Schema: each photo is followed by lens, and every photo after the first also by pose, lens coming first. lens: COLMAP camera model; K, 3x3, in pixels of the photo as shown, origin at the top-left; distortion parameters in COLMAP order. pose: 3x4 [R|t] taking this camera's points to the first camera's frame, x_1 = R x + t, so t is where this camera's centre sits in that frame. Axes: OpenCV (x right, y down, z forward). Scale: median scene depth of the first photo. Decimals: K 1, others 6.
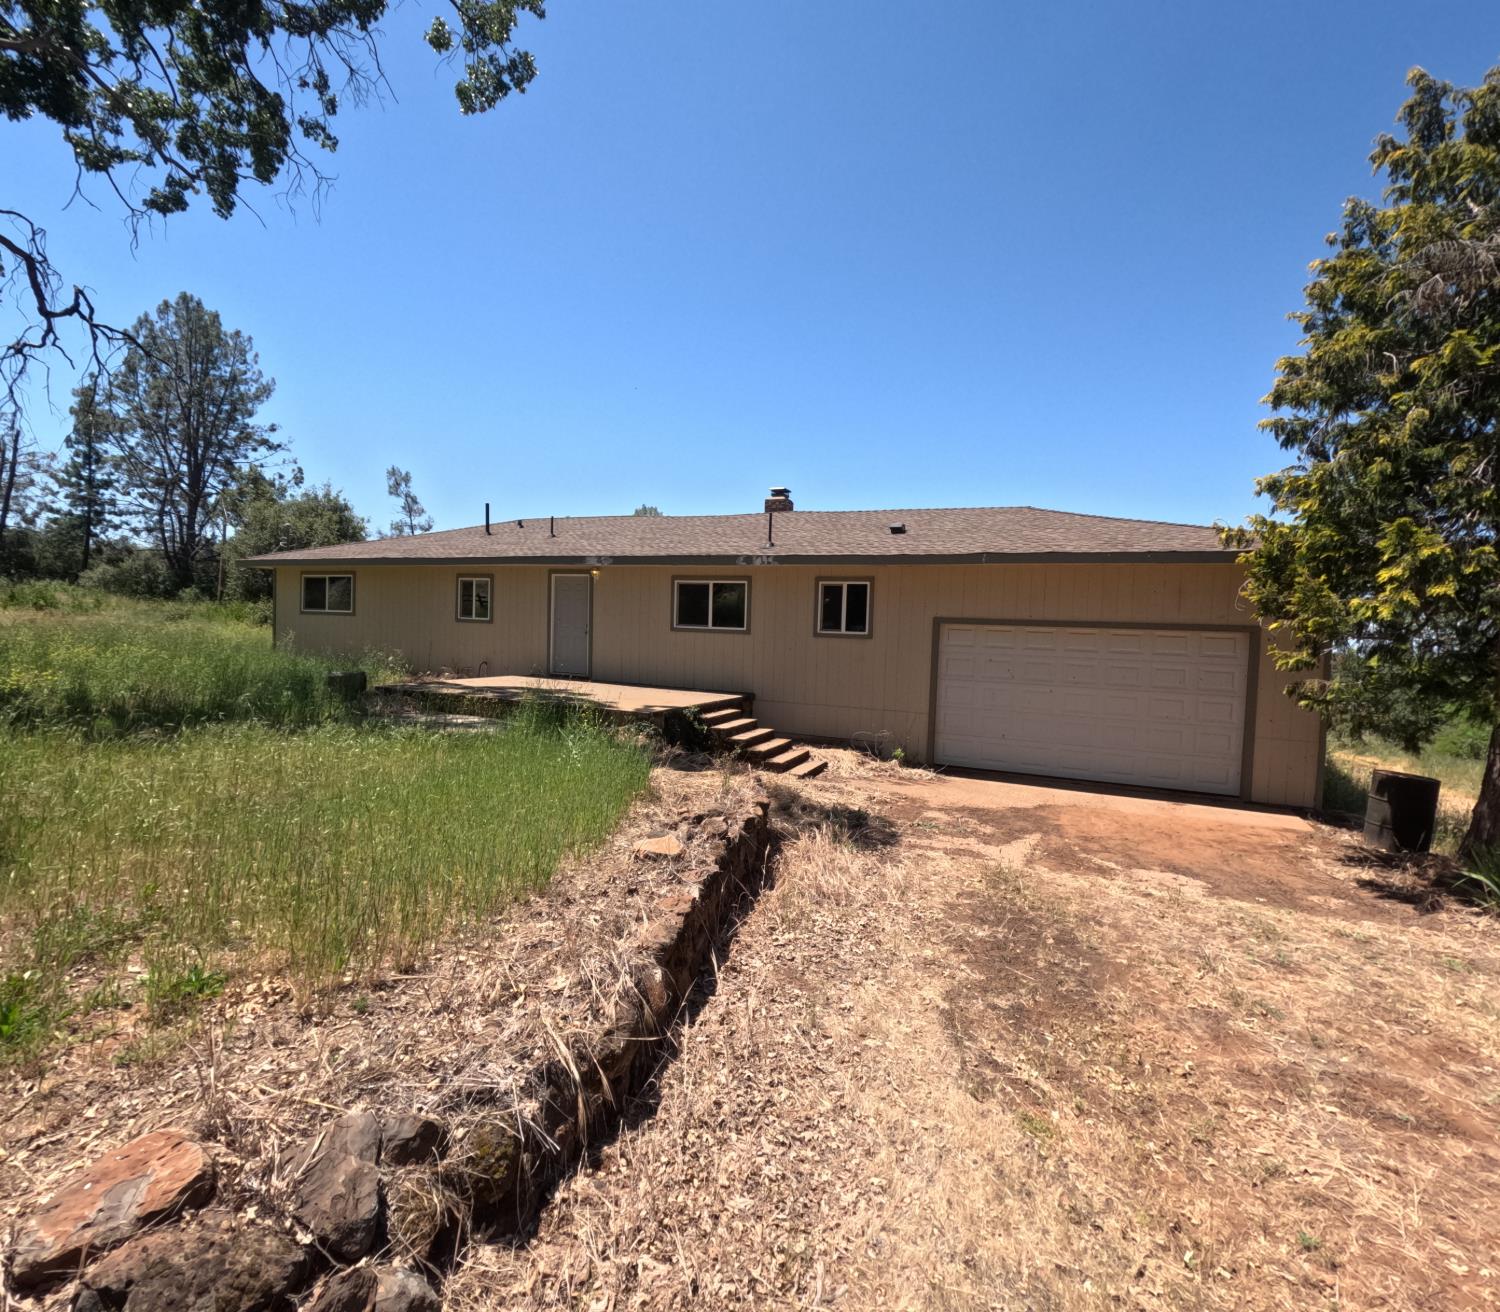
lens RADIAL K [[759.5, 0, 750.0], [0, 759.5, 656.0], [0, 0, 1]] dist [-0.001510, -0.001105]
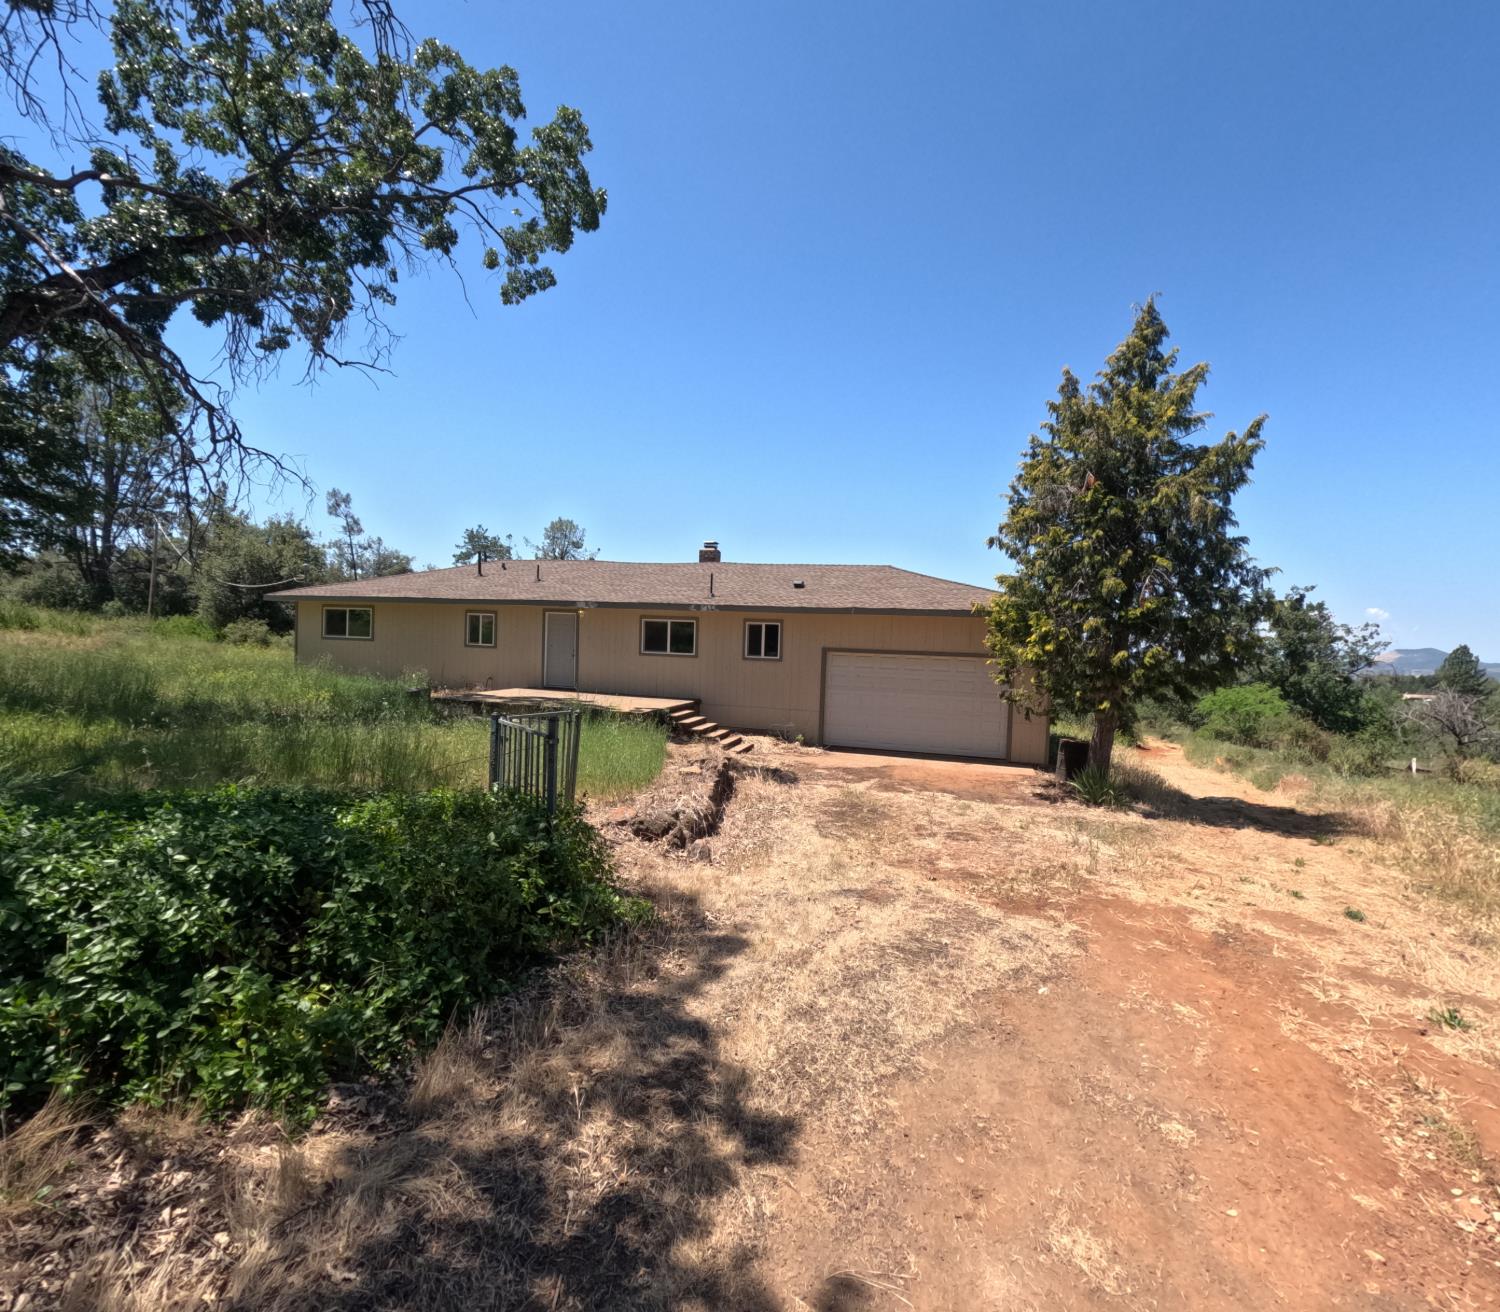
lens RADIAL K [[716.9, 0, 750.0], [0, 716.9, 656.0], [0, 0, 1]] dist [0.000990, 0.000422]
pose [[0.992826, -0.004860, 0.119470, -0.076186], [0.005887, 0.999949, -0.008251, -0.024602], [-0.119423, 0.008895, 0.992804, -0.425340]]
